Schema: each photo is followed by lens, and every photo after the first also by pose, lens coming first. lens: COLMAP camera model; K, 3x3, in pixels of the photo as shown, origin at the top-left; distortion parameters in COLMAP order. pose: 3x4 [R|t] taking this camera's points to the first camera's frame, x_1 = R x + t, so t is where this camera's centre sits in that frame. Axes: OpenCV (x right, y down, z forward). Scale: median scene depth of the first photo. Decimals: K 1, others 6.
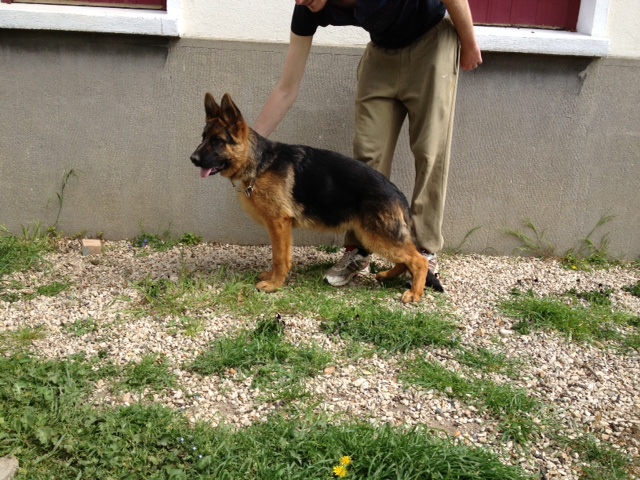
lens RADIAL K [[584.9, 0, 322.3], [0, 584.9, 233.8], [0, 0, 1]] dist [0.037057, 0.000000]
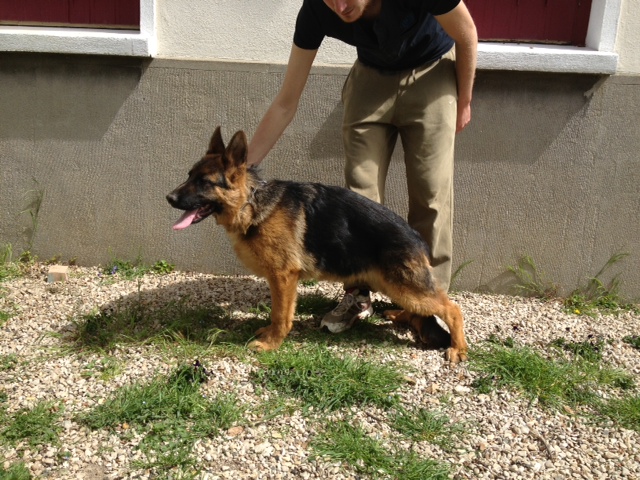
lens RADIAL K [[584.9, 0, 318.9], [0, 584.9, 243.9], [0, 0, 1]] dist [0.037057, 0.000000]
pose [[0.994327, 0.021565, -0.104162, 0.160497], [-0.023273, 0.999613, -0.015214, -0.025992], [0.103794, 0.017552, 0.994444, 0.092244]]
